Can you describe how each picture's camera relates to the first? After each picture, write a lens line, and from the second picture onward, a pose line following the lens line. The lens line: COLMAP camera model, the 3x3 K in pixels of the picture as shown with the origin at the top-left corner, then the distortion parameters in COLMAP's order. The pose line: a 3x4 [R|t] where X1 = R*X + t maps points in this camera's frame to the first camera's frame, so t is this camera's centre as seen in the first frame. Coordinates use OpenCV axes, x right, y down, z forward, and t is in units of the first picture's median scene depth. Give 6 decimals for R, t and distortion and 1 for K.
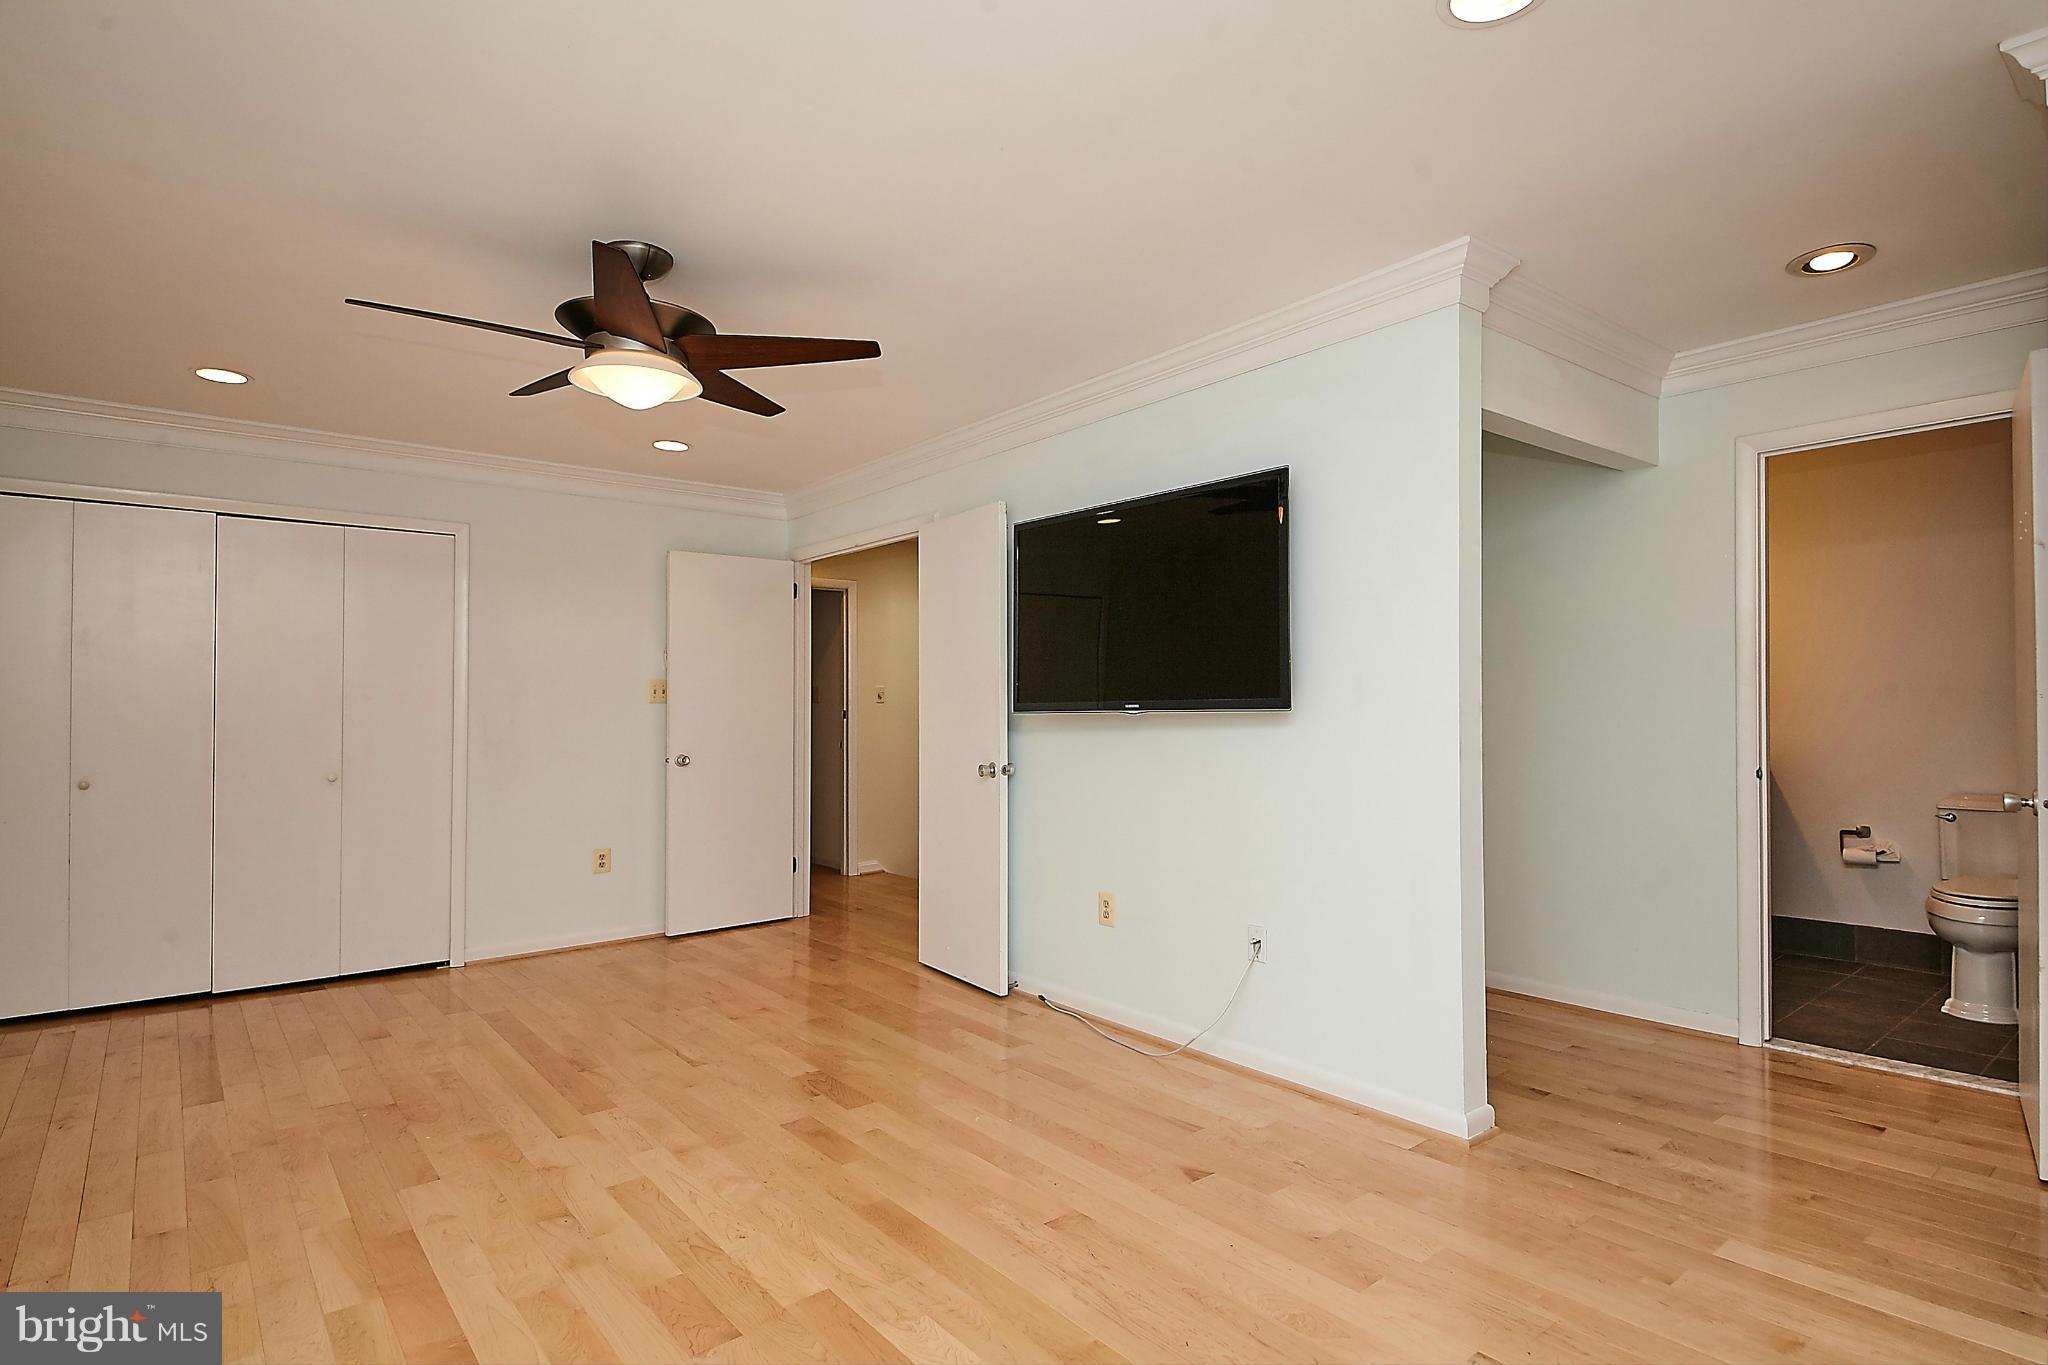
lens RADIAL K [[1045.5, 0, 1026.0], [0, 1045.5, 664.7], [0, 0, 1]] dist [0.039377, -0.039991]
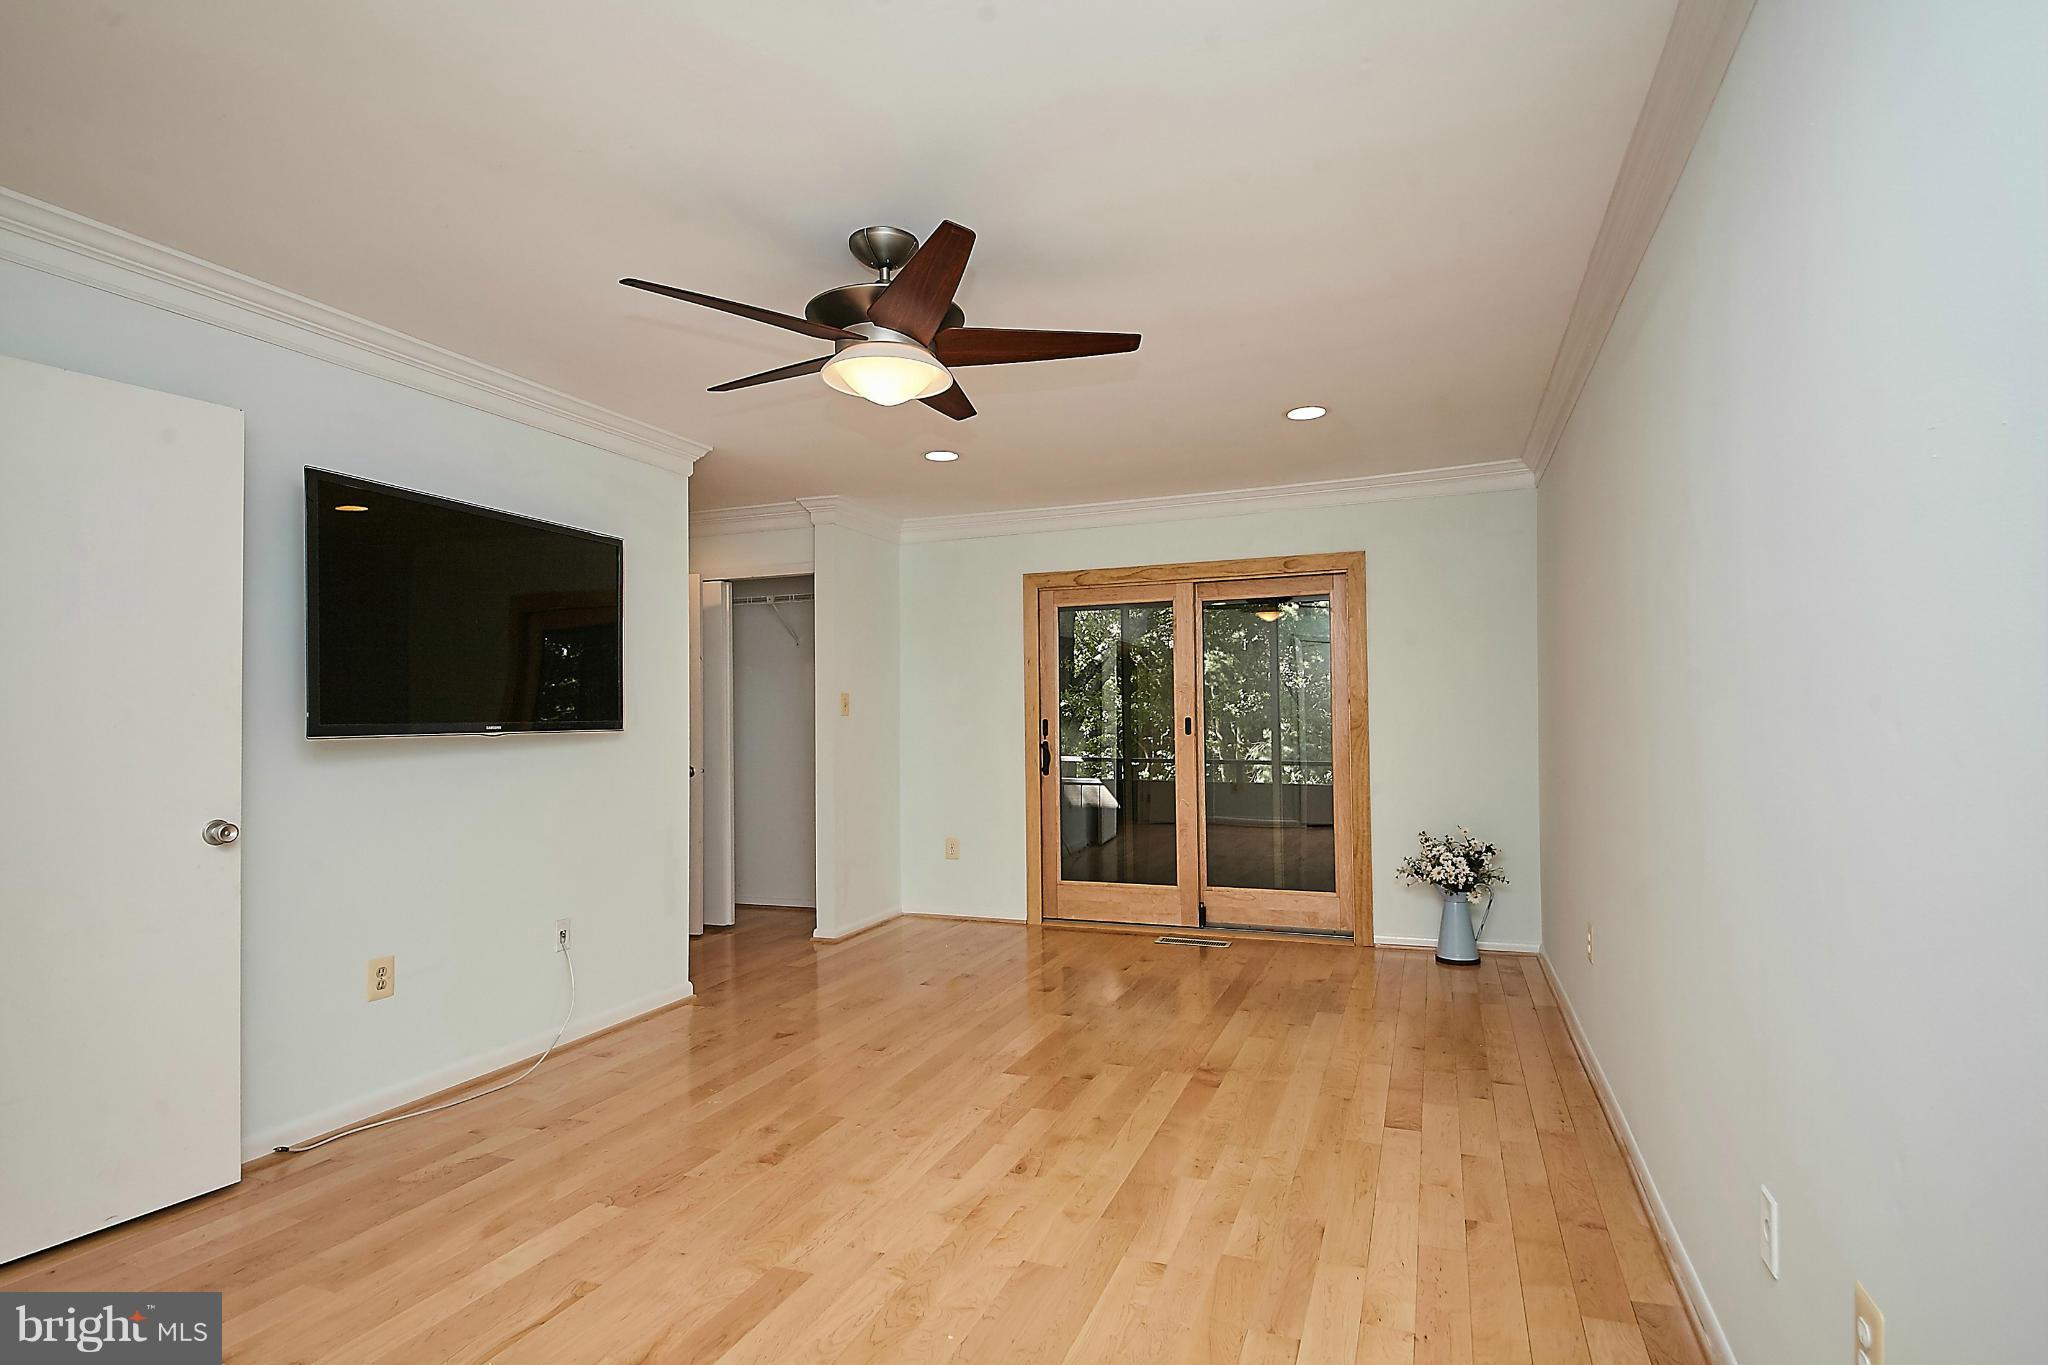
lens RADIAL K [[1035.3, 0, 1024.0], [0, 1035.3, 682.5], [0, 0, 1]] dist [0.030779, -0.000331]
pose [[-0.485999, 0.048297, 0.872624, -1.035769], [-0.015805, 0.997823, -0.064029, 0.055686], [-0.873816, -0.044910, -0.484178, 1.124759]]
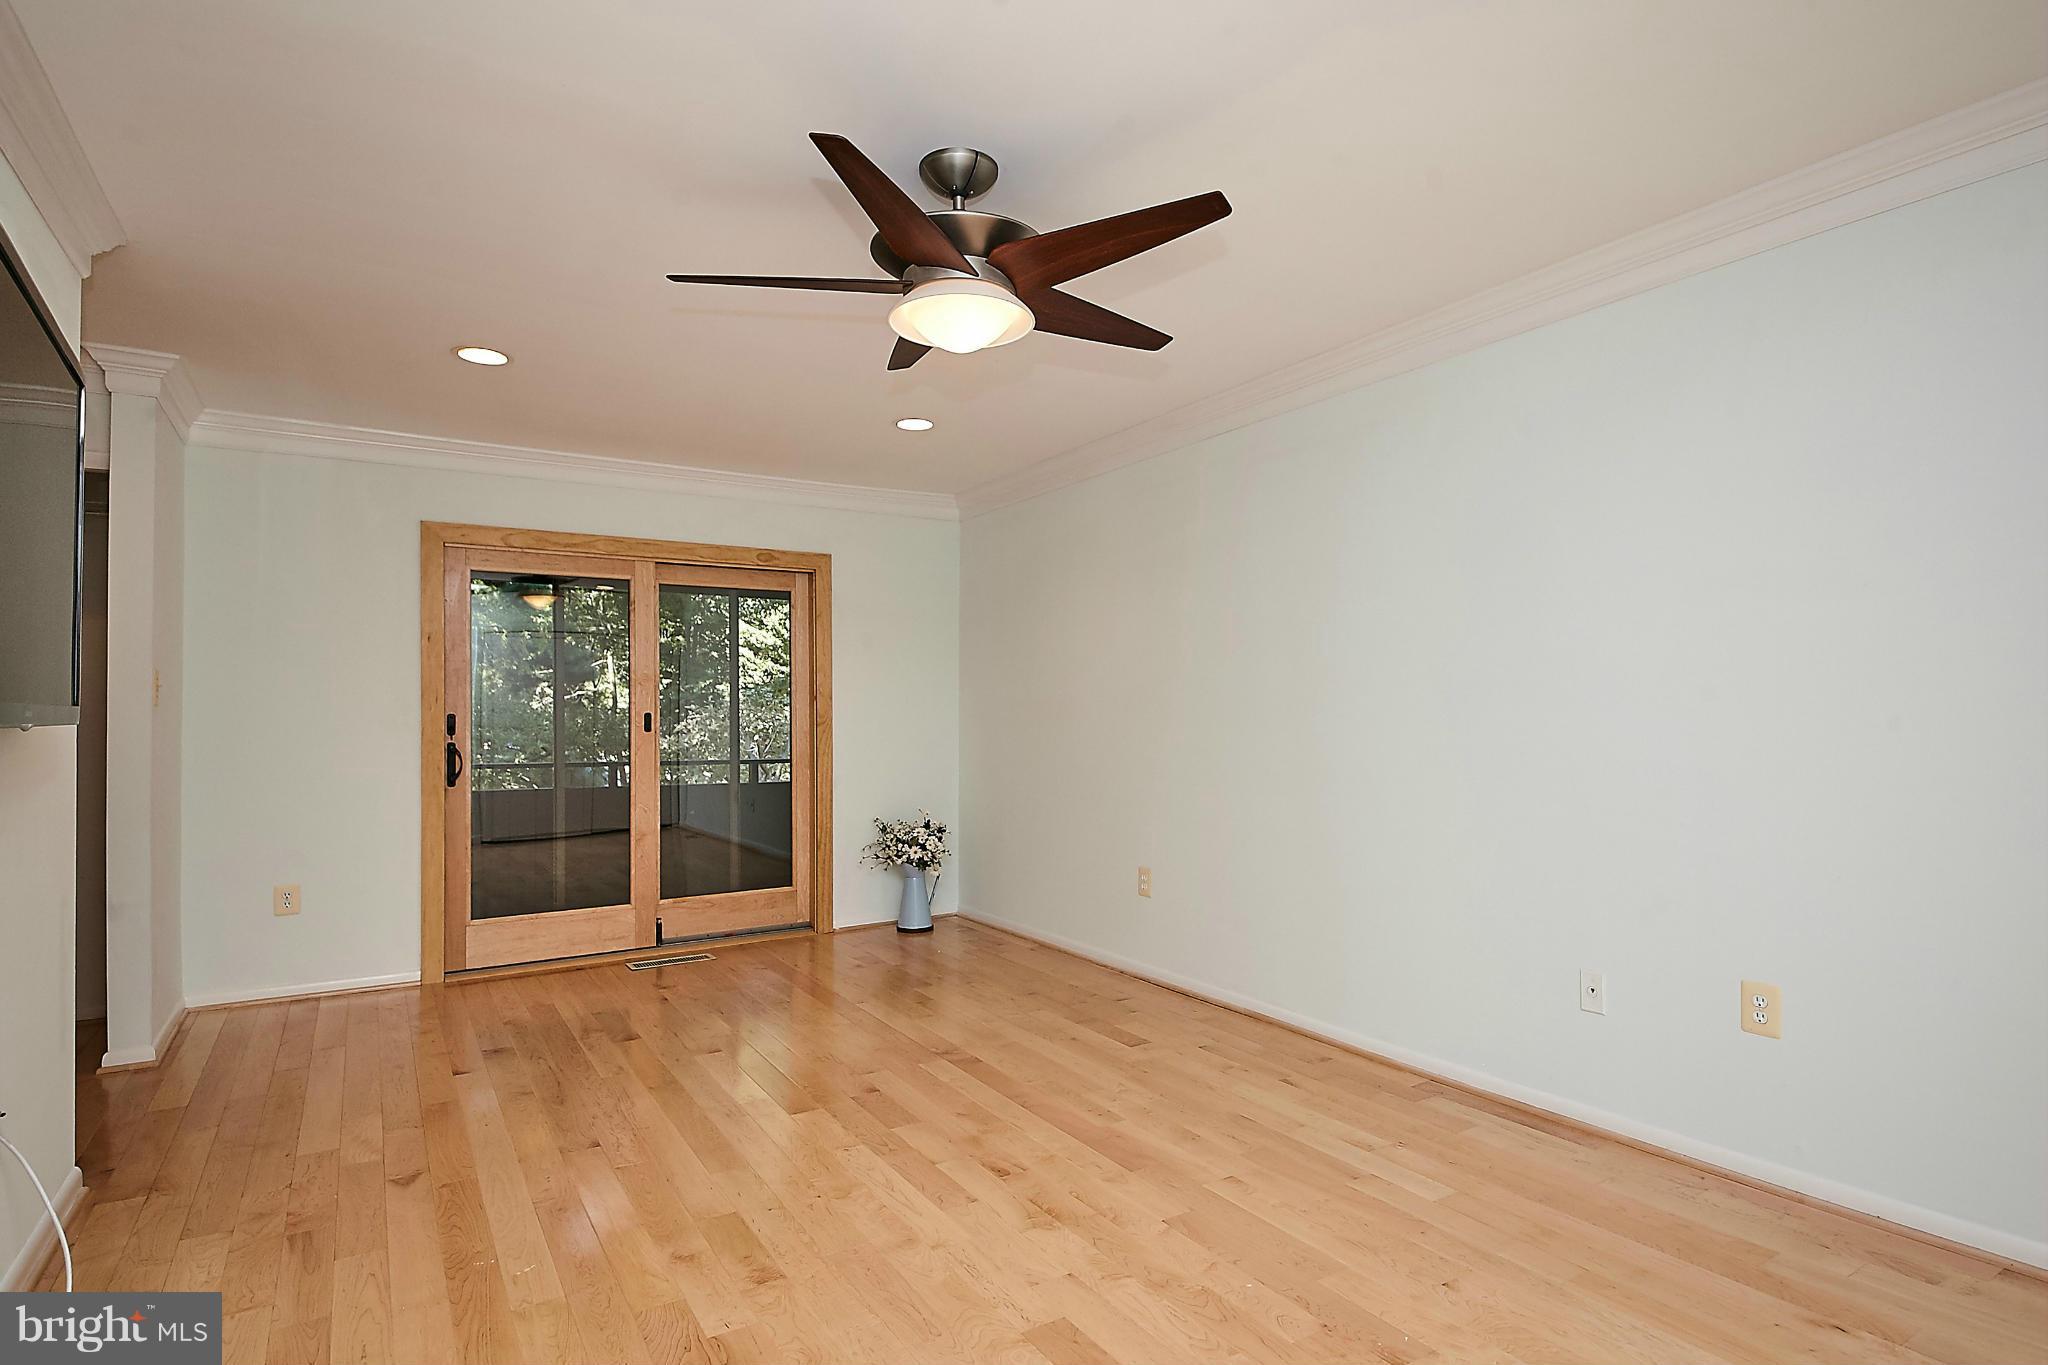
lens RADIAL K [[1066.0, 0, 1020.8], [0, 1066.0, 689.5], [0, 0, 1]] dist [0.066629, -0.058190]
pose [[-0.990280, 0.020945, 0.137499, -0.448056], [0.012545, 0.998018, -0.061673, 0.069190], [-0.138518, -0.059349, -0.988580, 1.536214]]
